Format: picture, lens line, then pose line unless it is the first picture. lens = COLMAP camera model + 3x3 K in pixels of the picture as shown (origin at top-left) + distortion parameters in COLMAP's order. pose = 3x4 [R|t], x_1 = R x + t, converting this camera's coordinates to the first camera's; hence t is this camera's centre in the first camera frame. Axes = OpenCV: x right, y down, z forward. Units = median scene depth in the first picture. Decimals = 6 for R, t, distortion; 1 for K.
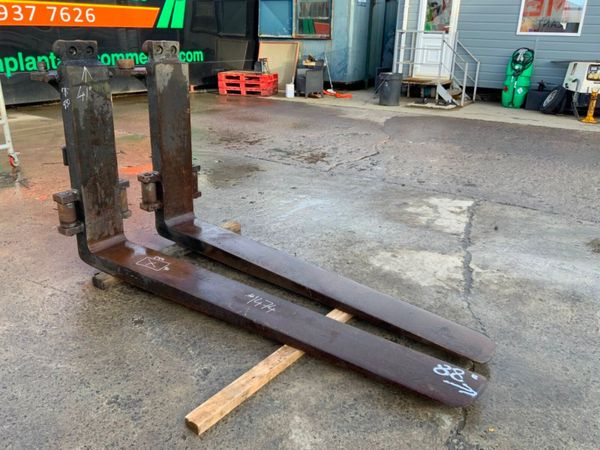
lens RADIAL K [[496.0, 0, 300.0], [0, 496.0, 225.0], [0, 0, 1]] dist [0.072696, -0.128216]
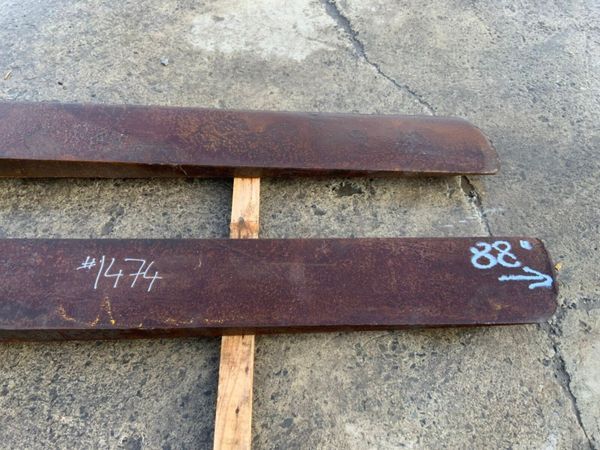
lens RADIAL K [[496.0, 0, 300.0], [0, 496.0, 225.0], [0, 0, 1]] dist [0.072696, -0.128216]
pose [[0.779835, -0.516907, 0.353078, -0.081409], [0.229291, 0.760707, 0.607248, -0.098172], [-0.582480, -0.392595, 0.711749, 0.426660]]
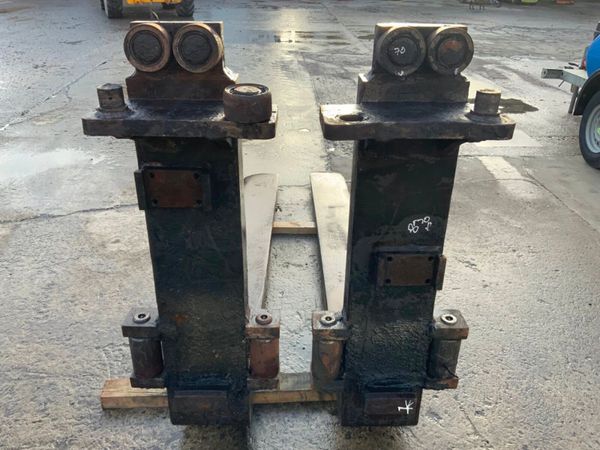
lens RADIAL K [[495.6, 0, 299.4], [0, 495.6, 225.5], [0, 0, 1]] dist [0.099236, -0.187250]
pose [[-0.616298, -0.394408, 0.681629, -0.605847], [0.252875, 0.720598, 0.645595, -0.452889], [-0.745809, 0.570246, -0.344367, 1.093539]]
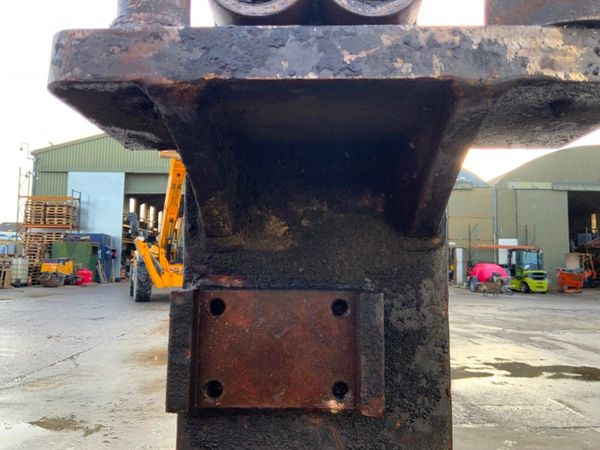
lens RADIAL K [[500.1, 0, 302.6], [0, 500.1, 230.2], [0, 0, 1]] dist [0.063116, -0.121301]
pose [[-0.601667, 0.030509, 0.798164, -0.382160], [0.263190, 0.951038, 0.162044, -0.296523], [-0.754140, 0.307566, -0.580237, 1.079206]]
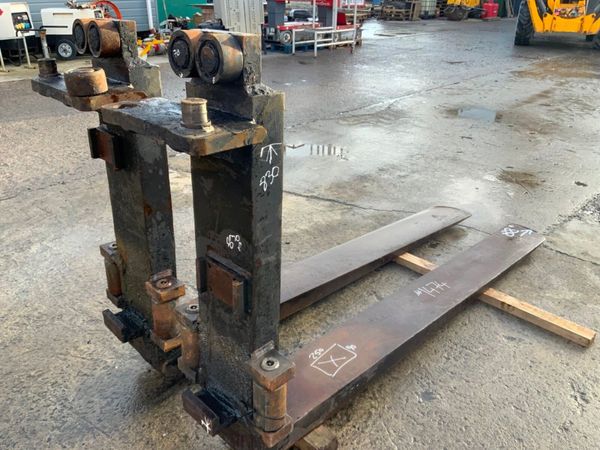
lens RADIAL K [[498.0, 0, 300.0], [0, 498.0, 225.0], [0, 0, 1]] dist [0.071039, -0.128526]
pose [[0.143930, -0.446371, 0.883197, -0.719188], [0.343258, 0.859598, 0.378505, -0.303892], [-0.928148, 0.248686, 0.276943, 0.716632]]
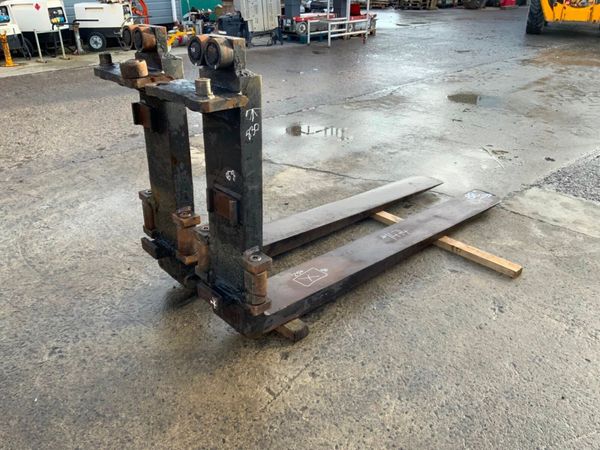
lens RADIAL K [[495.6, 0, 299.4], [0, 495.6, 225.5], [0, 0, 1]] dist [0.099236, -0.187250]
pose [[0.185345, -0.463121, 0.866698, -0.913358], [0.352551, 0.854602, 0.381264, -0.307753], [-0.917254, 0.234890, 0.321670, 0.624565]]
